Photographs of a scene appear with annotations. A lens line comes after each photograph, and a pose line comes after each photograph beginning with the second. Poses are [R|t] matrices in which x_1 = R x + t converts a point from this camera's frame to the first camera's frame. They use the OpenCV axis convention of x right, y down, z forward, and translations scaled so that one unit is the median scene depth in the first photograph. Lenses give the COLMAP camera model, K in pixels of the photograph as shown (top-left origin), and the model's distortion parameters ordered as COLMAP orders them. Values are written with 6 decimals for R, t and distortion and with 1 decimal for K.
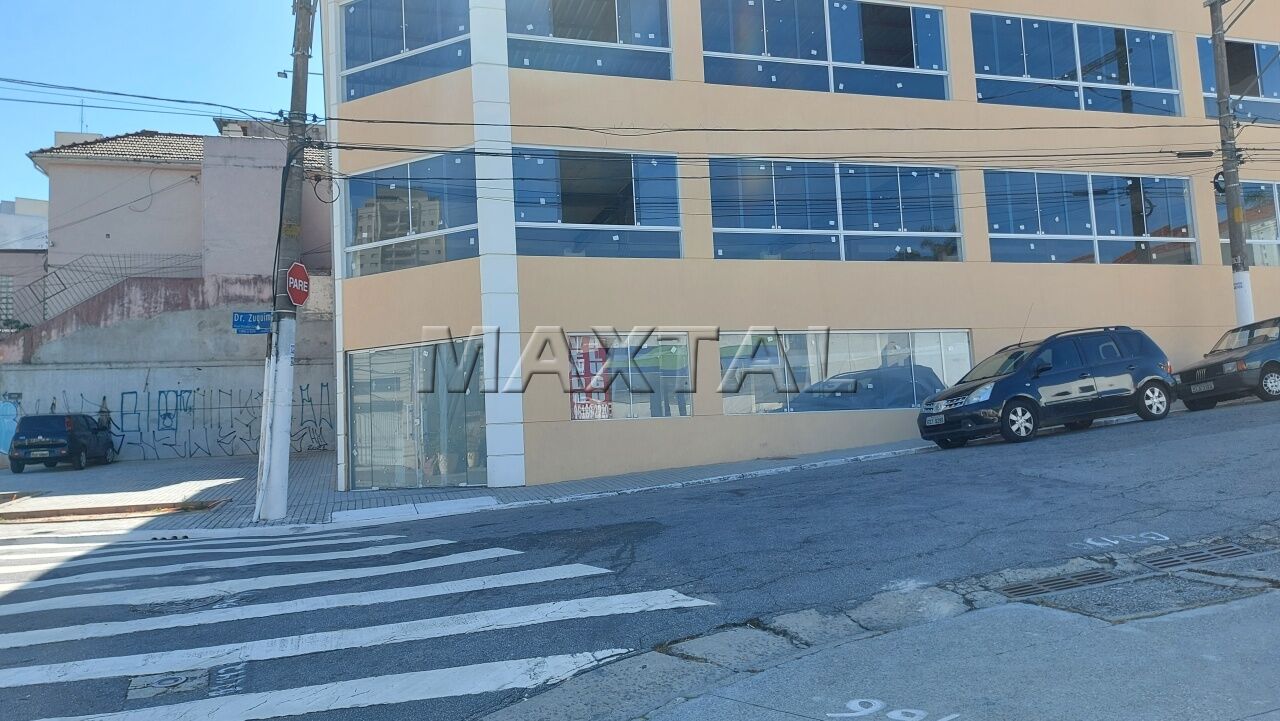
lens RADIAL K [[898.8, 0, 645.9], [0, 898.8, 361.3], [0, 0, 1]] dist [0.106420, -0.131058]
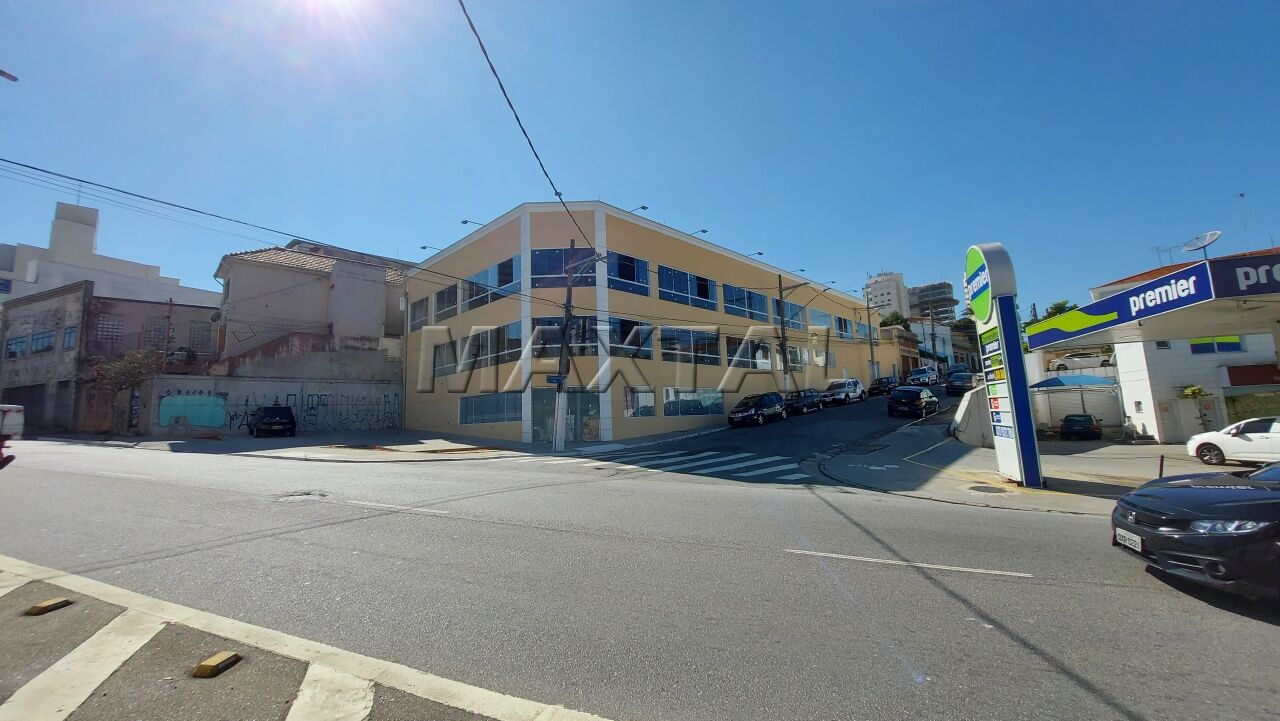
lens RADIAL K [[501.6, 0, 642.6], [0, 501.6, 360.7], [0, 0, 1]] dist [-0.016475, -0.000085]
pose [[0.878901, 0.071499, 0.471615, -0.696342], [-0.049692, 0.997047, -0.058549, -0.017525], [-0.474408, 0.028024, 0.879859, -0.353068]]
